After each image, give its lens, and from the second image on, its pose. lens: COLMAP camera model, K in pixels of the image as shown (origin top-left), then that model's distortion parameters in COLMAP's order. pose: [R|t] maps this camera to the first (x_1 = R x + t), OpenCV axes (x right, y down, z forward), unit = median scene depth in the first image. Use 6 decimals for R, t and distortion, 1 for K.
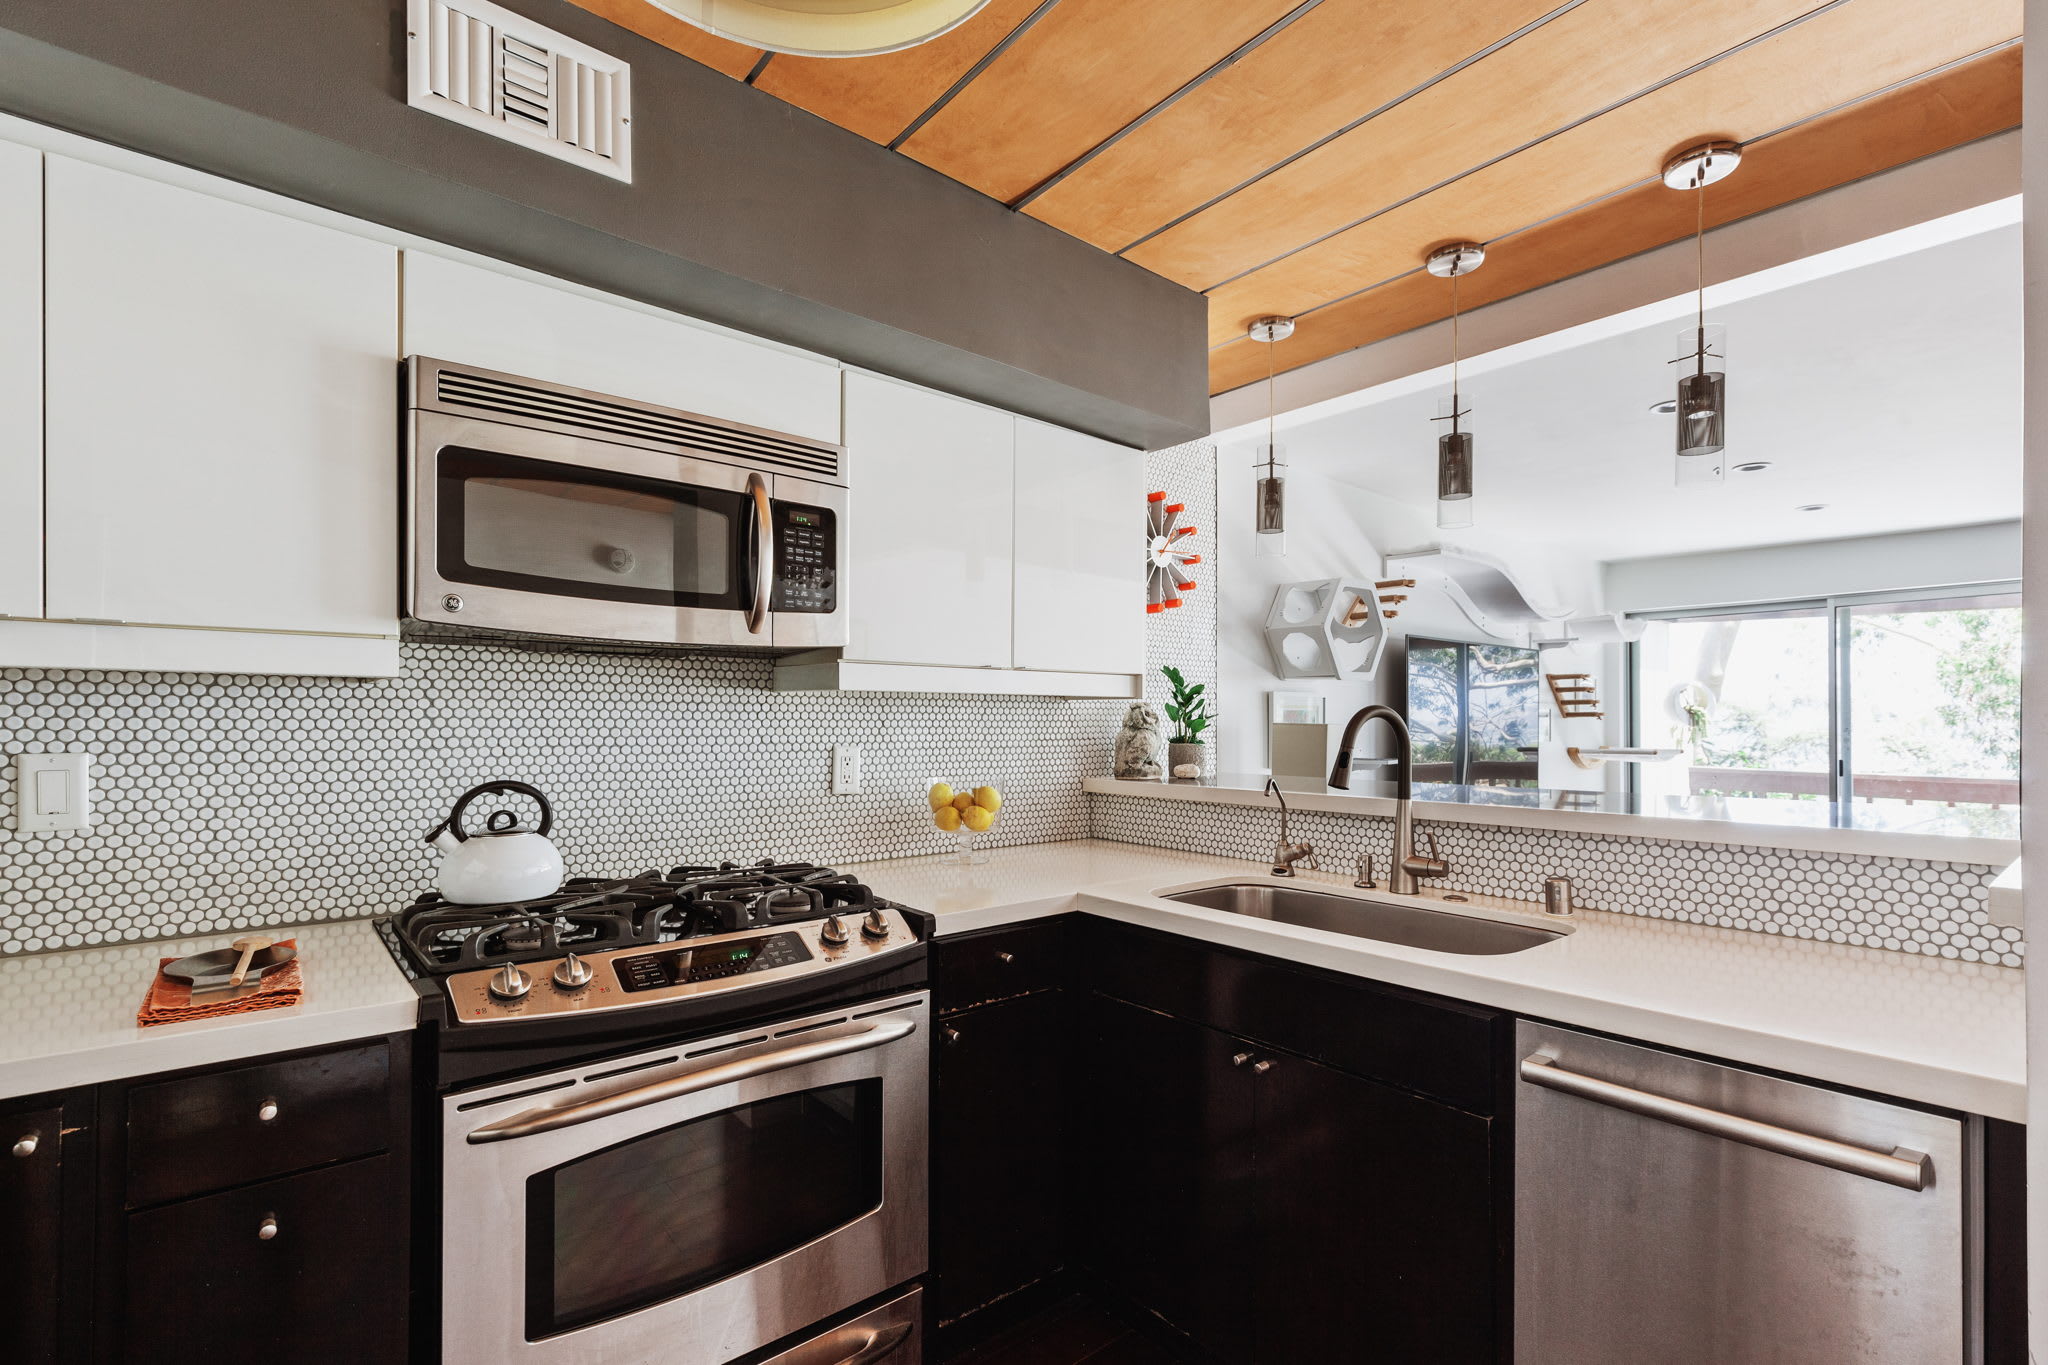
lens RADIAL K [[932.0, 0, 1019.3], [0, 932.0, 712.5], [0, 0, 1]] dist [0.002652, -0.000380]
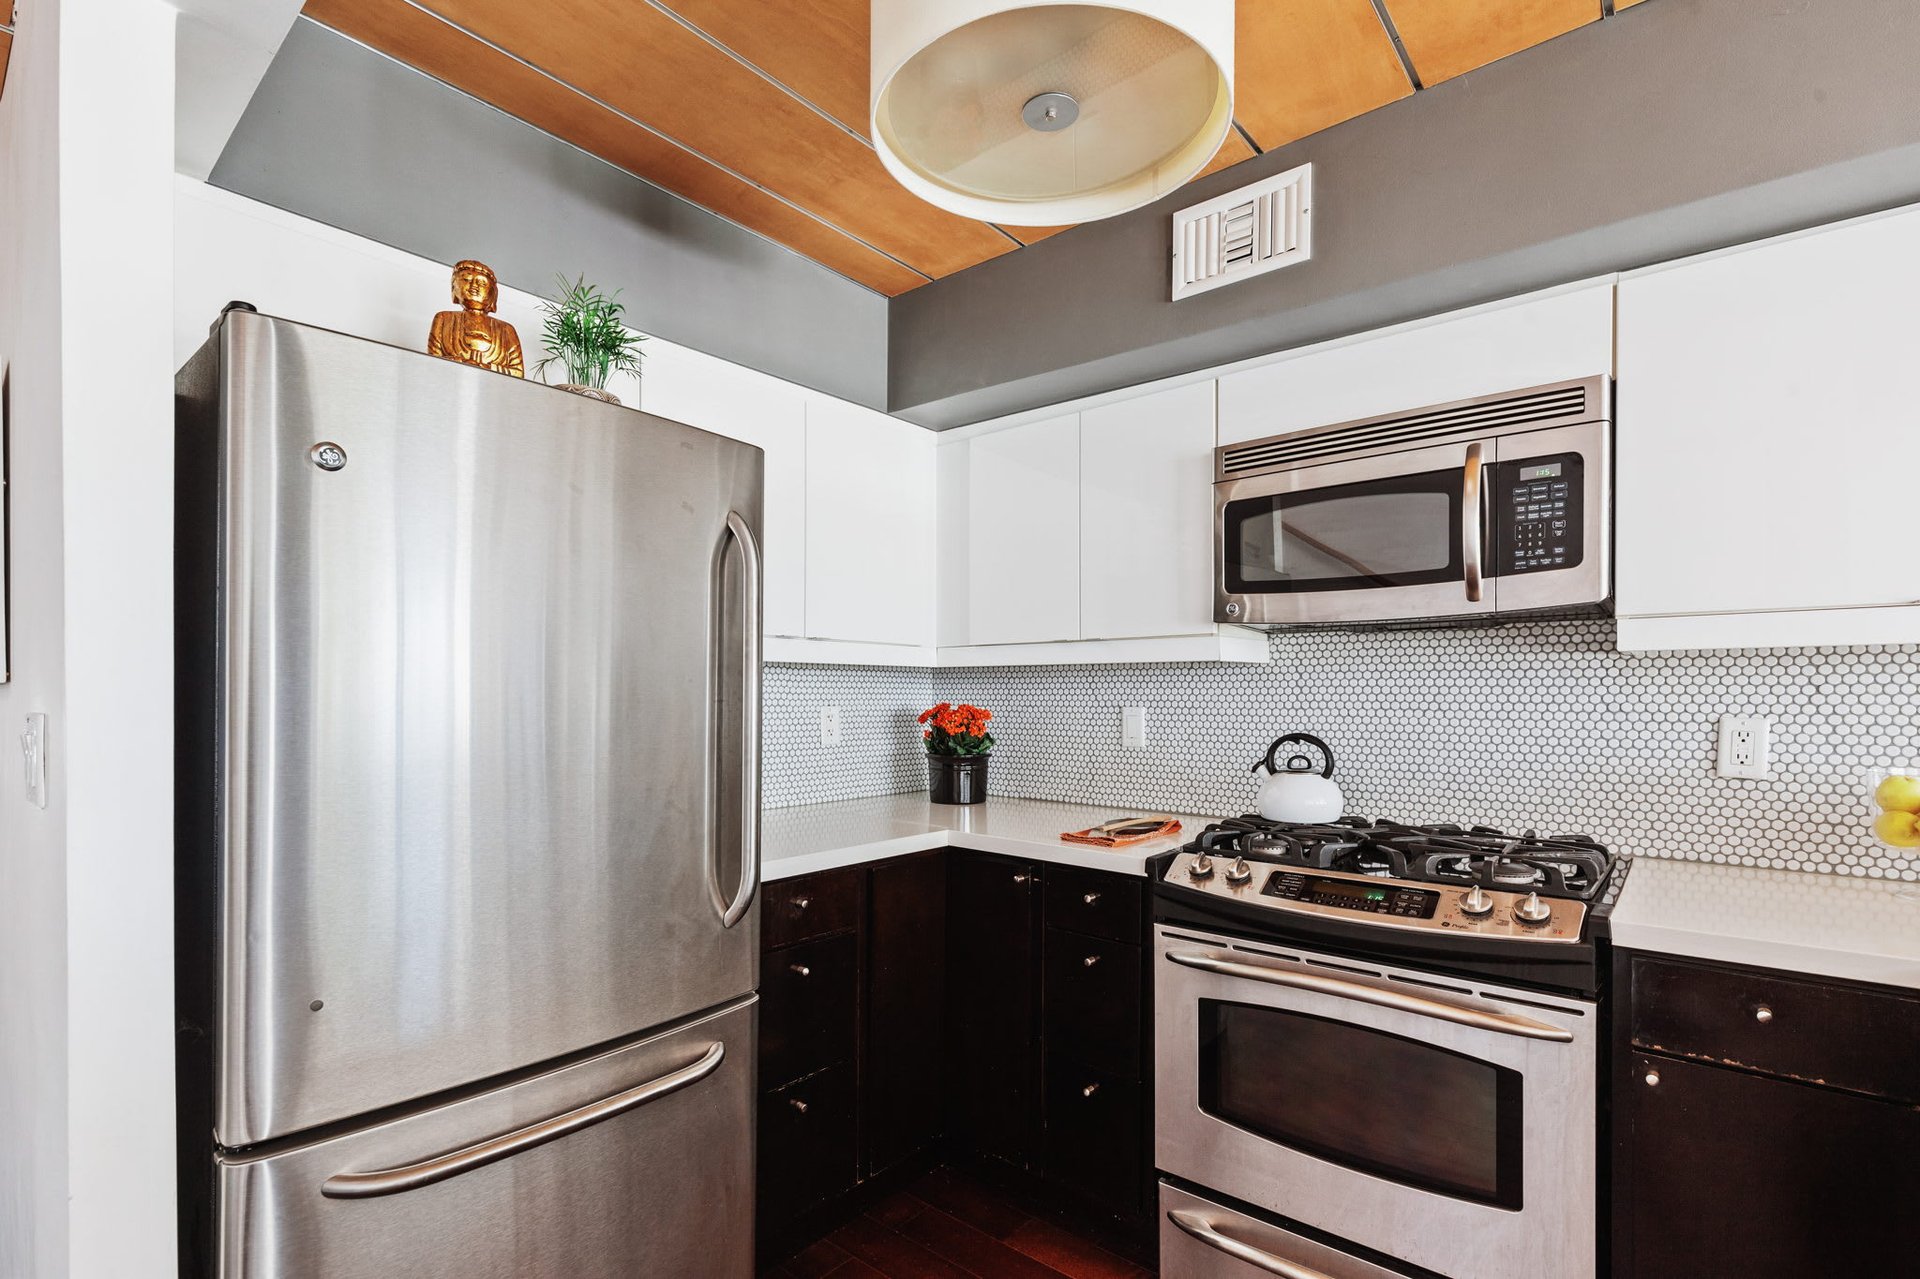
lens RADIAL K [[876.6, 0, 985.7], [0, 876.6, 685.3], [0, 0, 1]] dist [-0.002071, -0.000464]
pose [[0.191191, -0.008797, -0.981514, 0.503617], [0.013077, 0.999894, -0.006415, 0.005325], [0.981466, -0.011609, 0.191285, 0.266754]]
